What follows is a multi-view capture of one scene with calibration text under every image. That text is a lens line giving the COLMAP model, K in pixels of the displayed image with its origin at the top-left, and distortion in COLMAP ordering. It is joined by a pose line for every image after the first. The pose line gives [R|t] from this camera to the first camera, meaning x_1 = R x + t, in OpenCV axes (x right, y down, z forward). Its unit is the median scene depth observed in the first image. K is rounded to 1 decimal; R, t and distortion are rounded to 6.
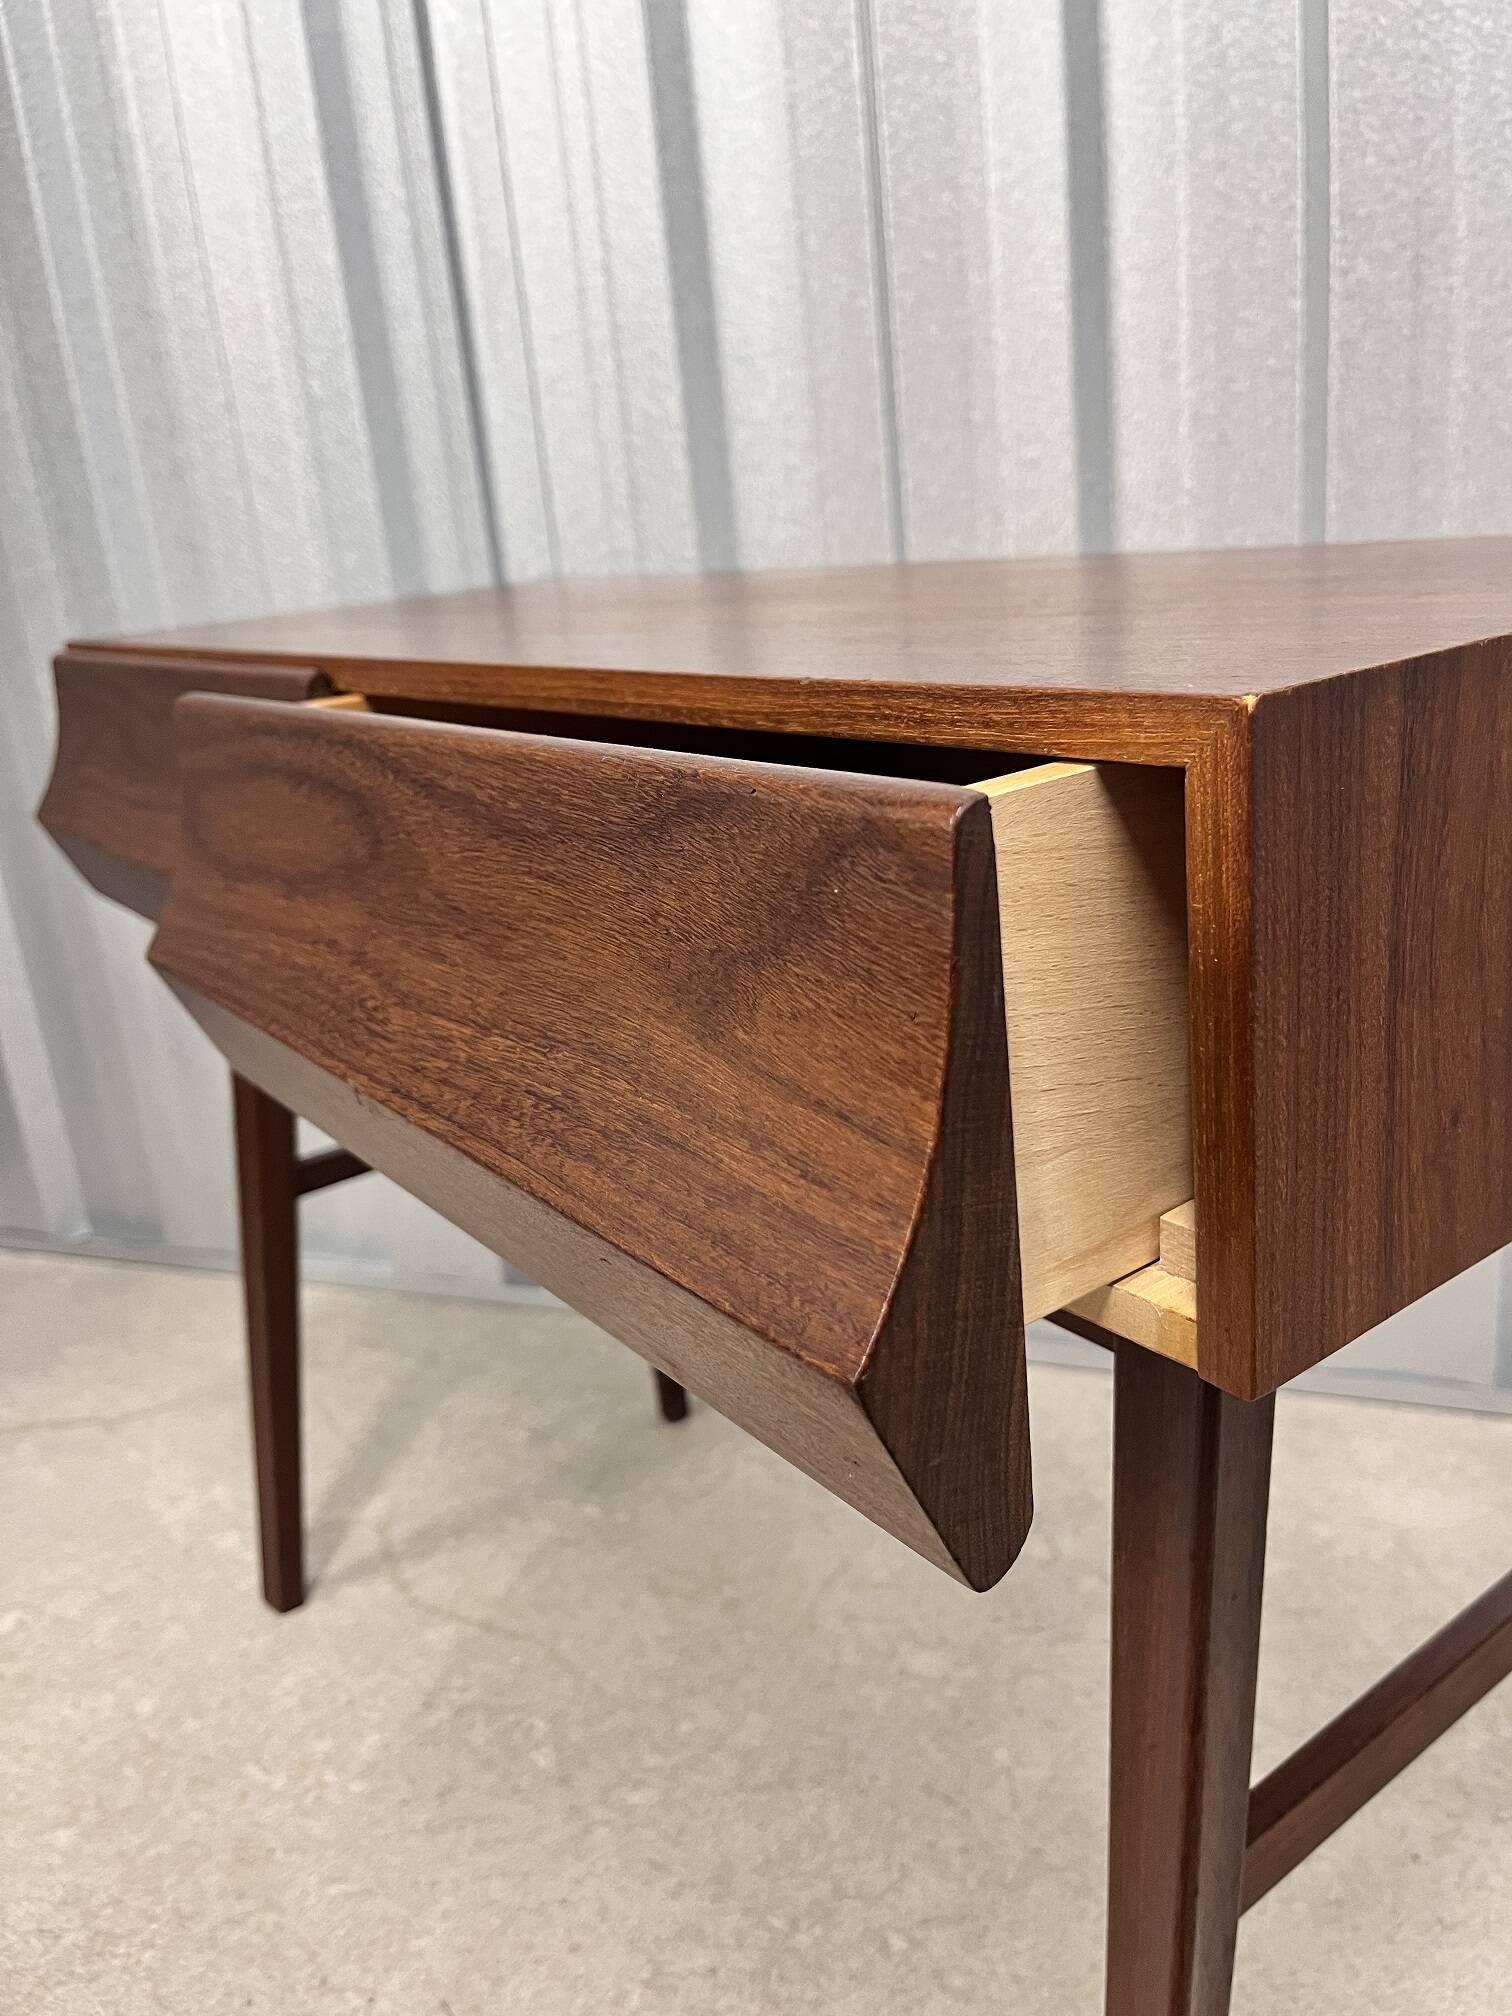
lens RADIAL K [[1551.8, 0, 764.2], [0, 1551.8, 1017.5], [0, 0, 1]] dist [0.062980, -0.097416]
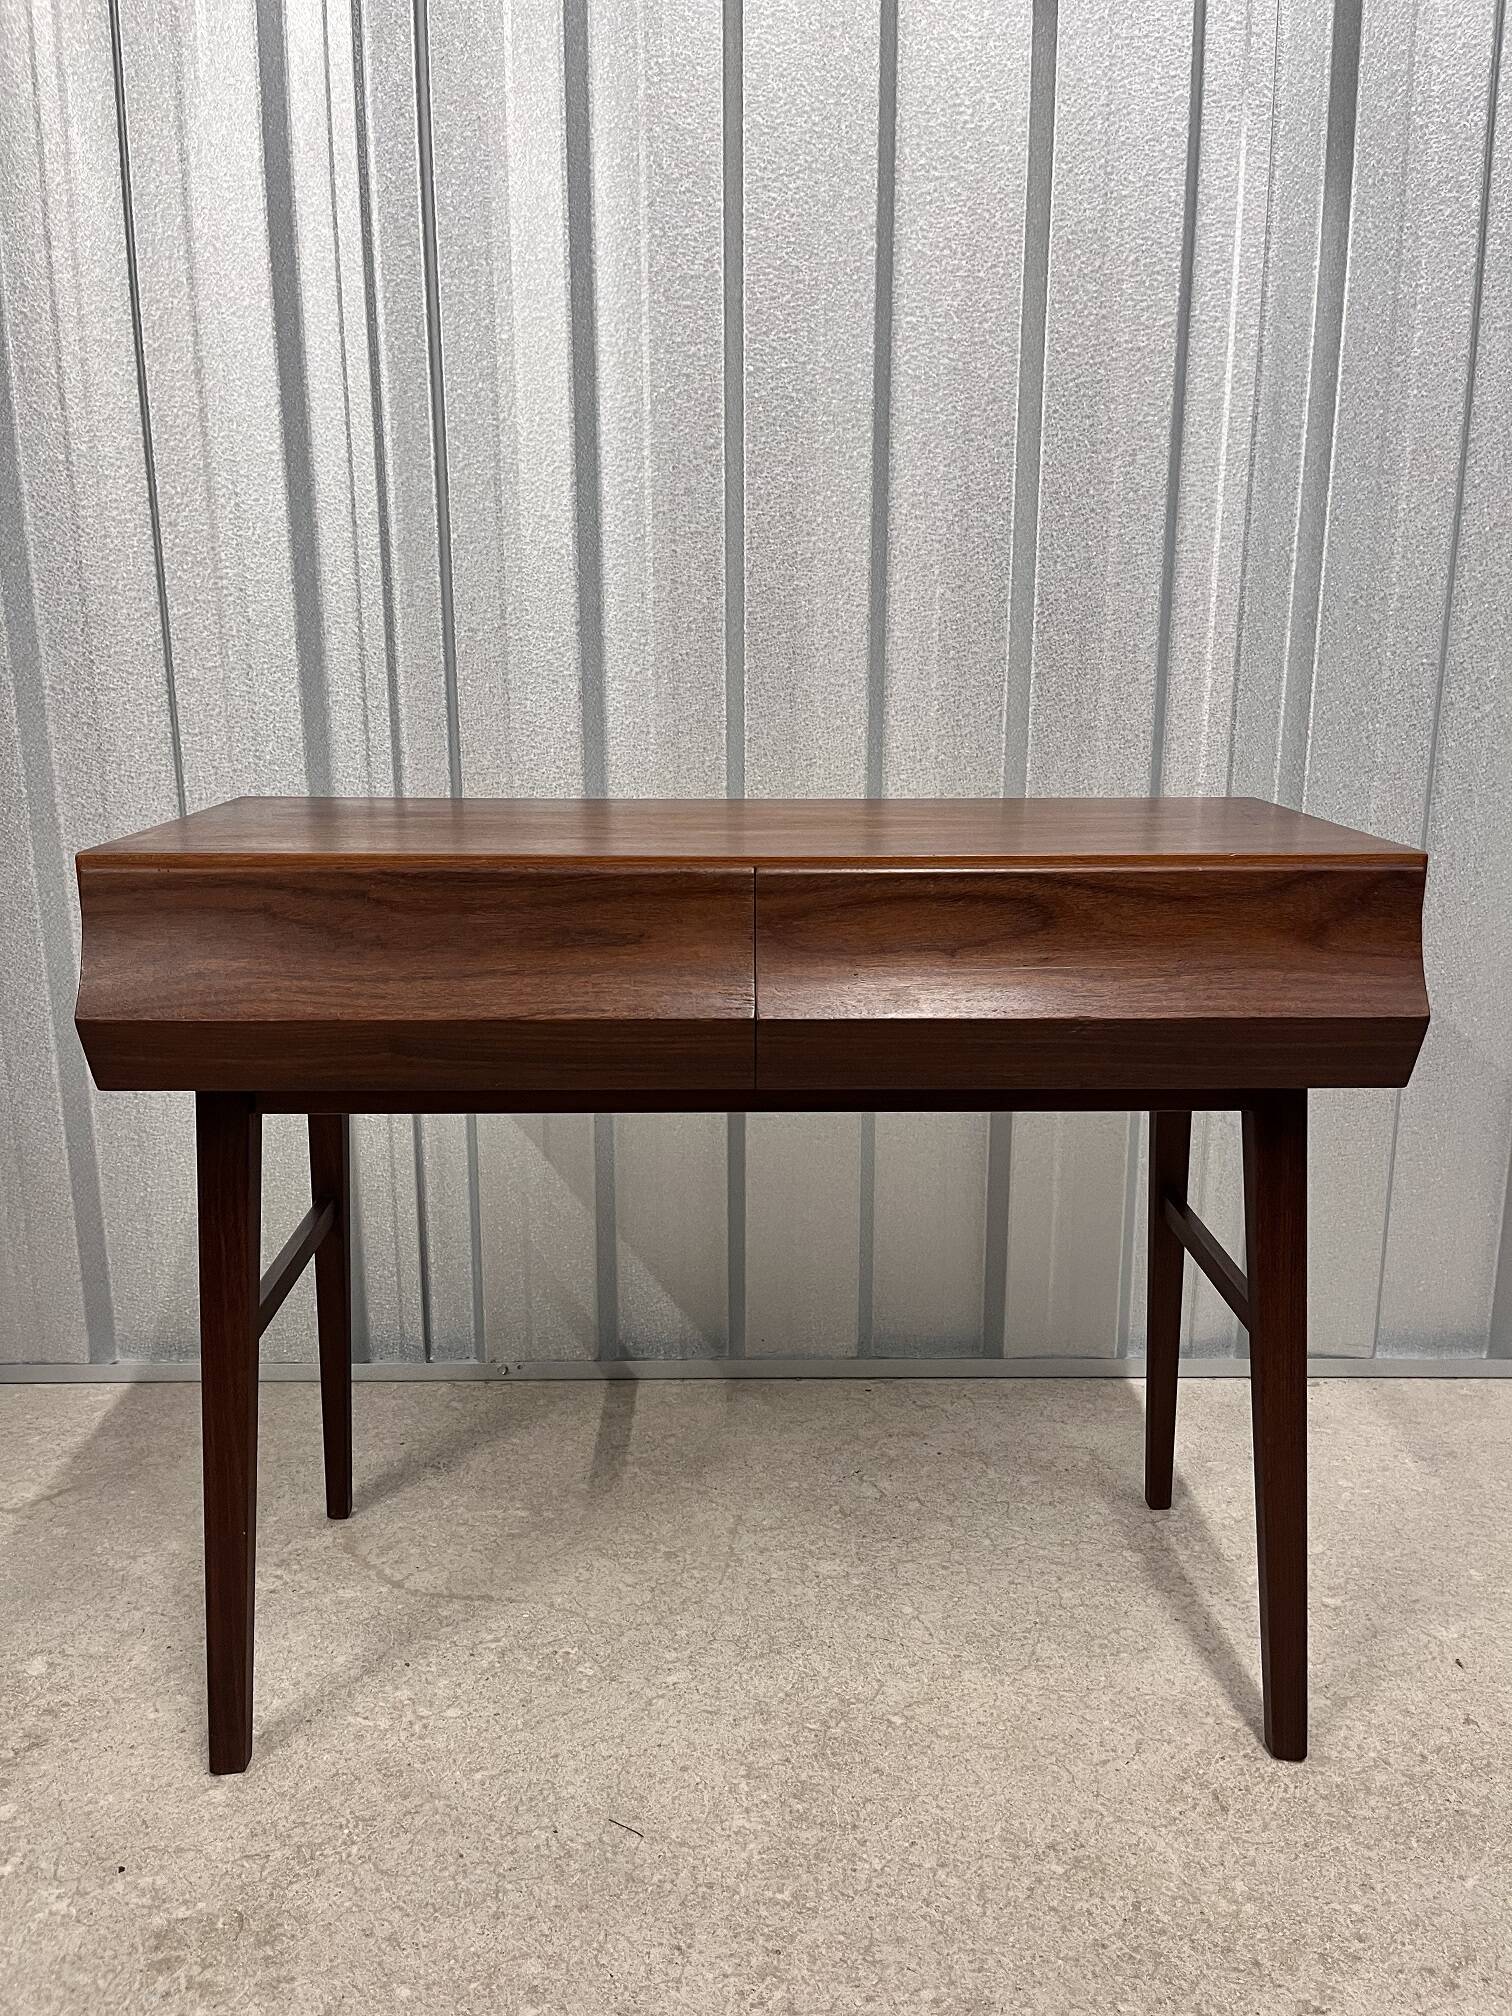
lens RADIAL K [[1551.8, 0, 751.7], [0, 1551.8, 1022.0], [0, 0, 1]] dist [0.062980, -0.097416]
pose [[0.925141, 0.004713, 0.379593, -0.528207], [0.031590, 0.995499, -0.089350, 0.052668], [-0.378306, 0.094653, 0.920829, -0.325018]]
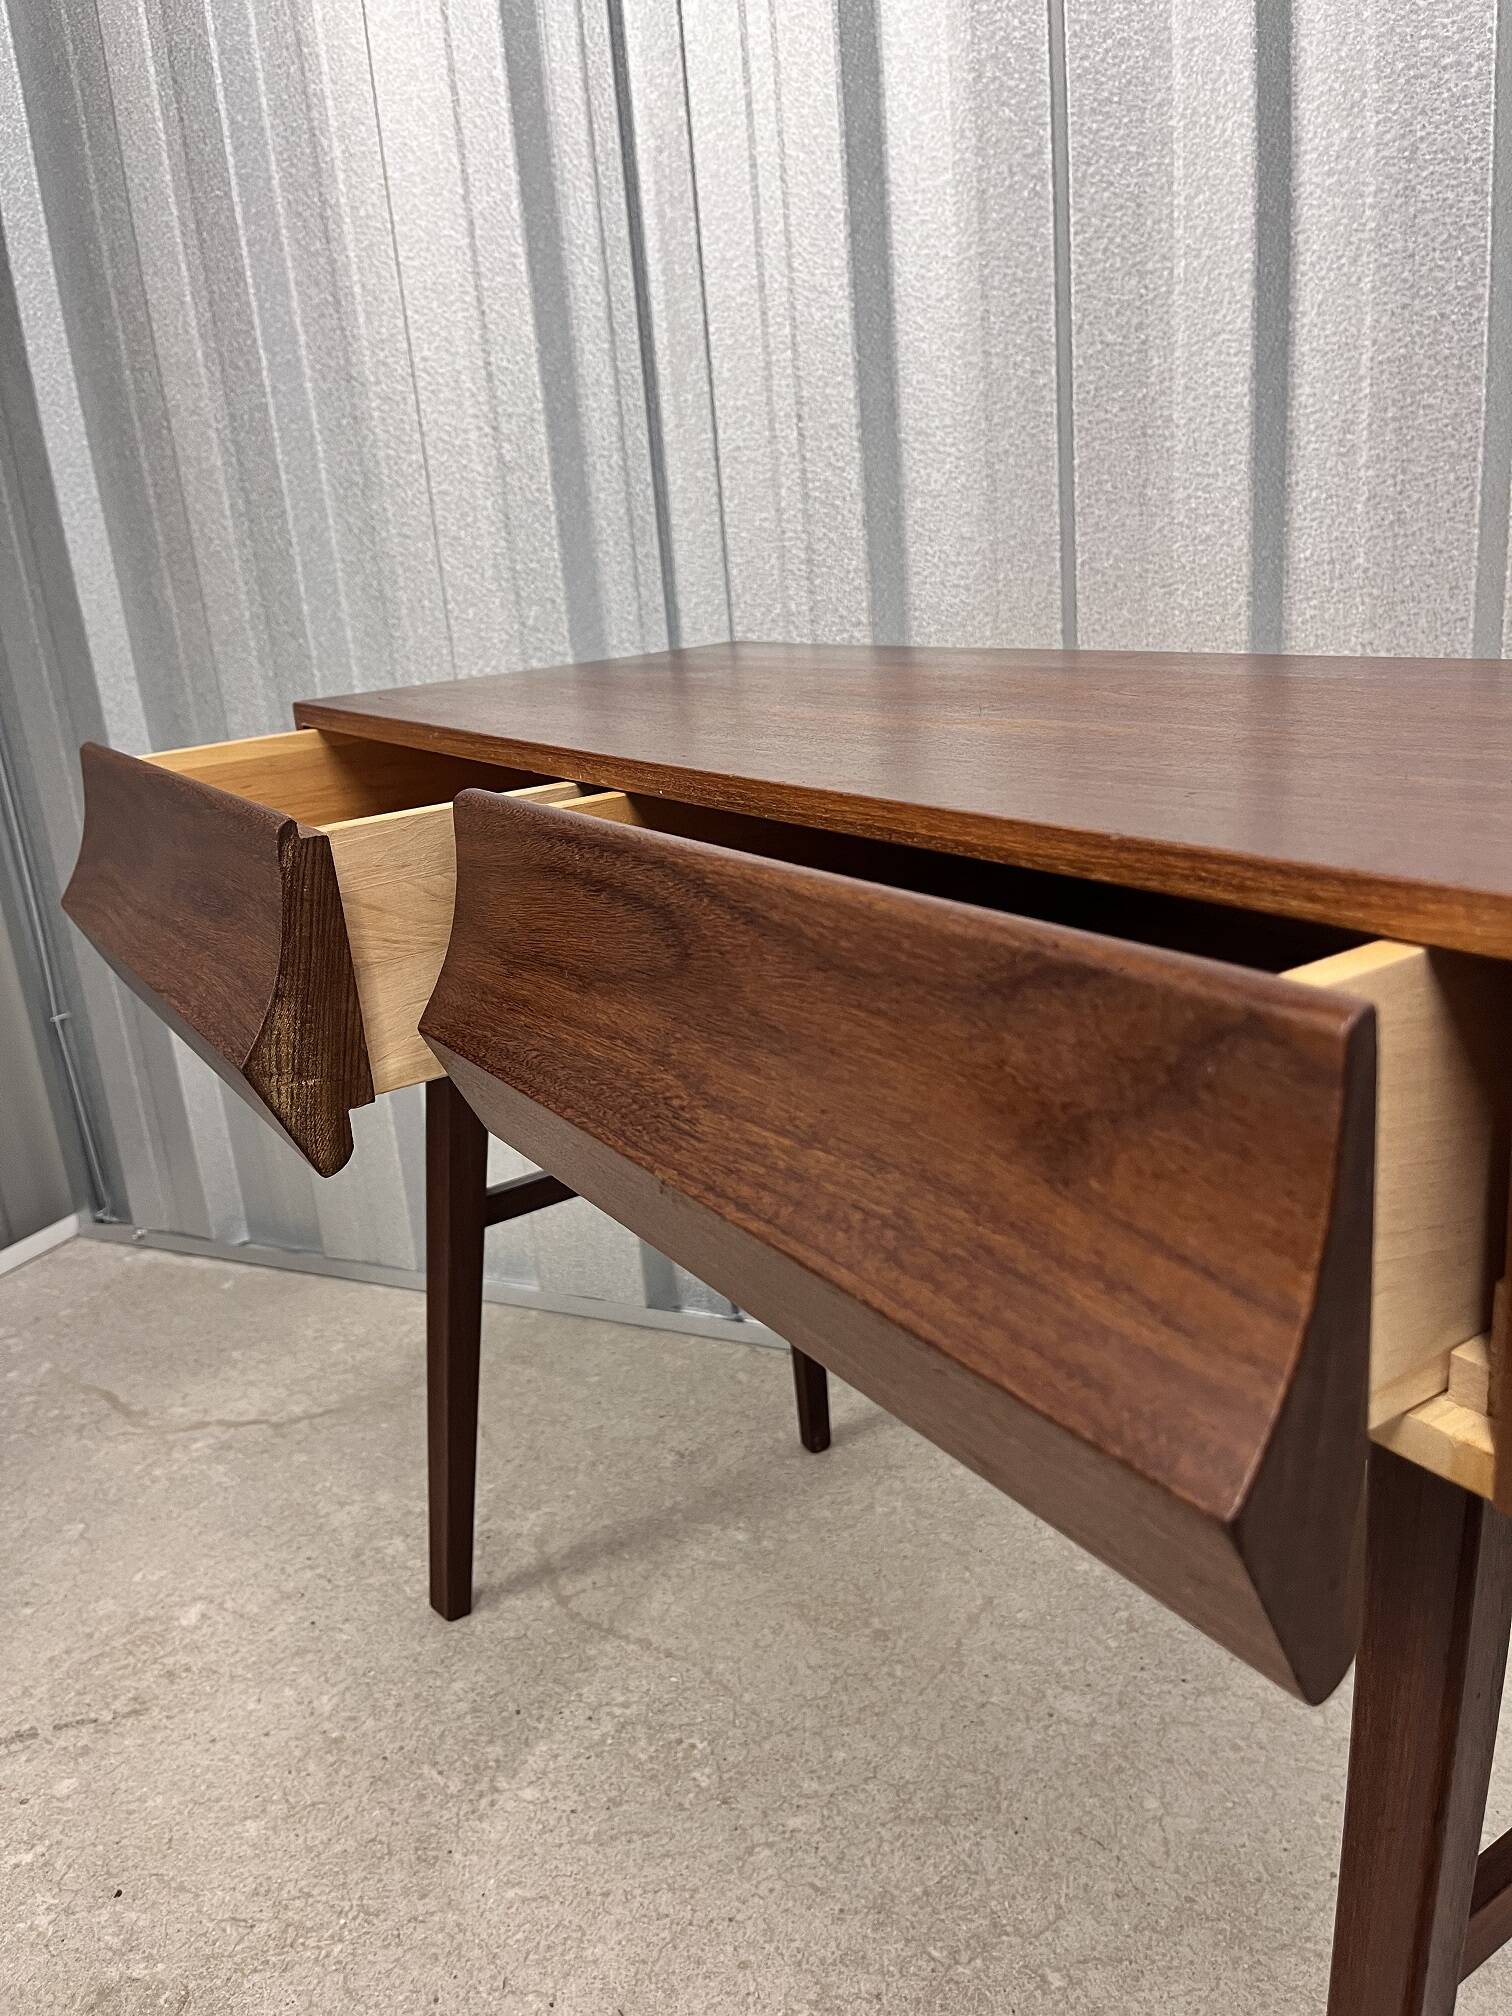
lens RADIAL K [[1551.8, 0, 749.8], [0, 1551.8, 1011.7], [0, 0, 1]] dist [0.062980, -0.097416]
pose [[0.997529, 0.031332, -0.062877, -0.062737], [-0.031864, 0.999464, -0.007477, -0.031327], [0.062609, 0.009462, 0.997993, -0.045847]]
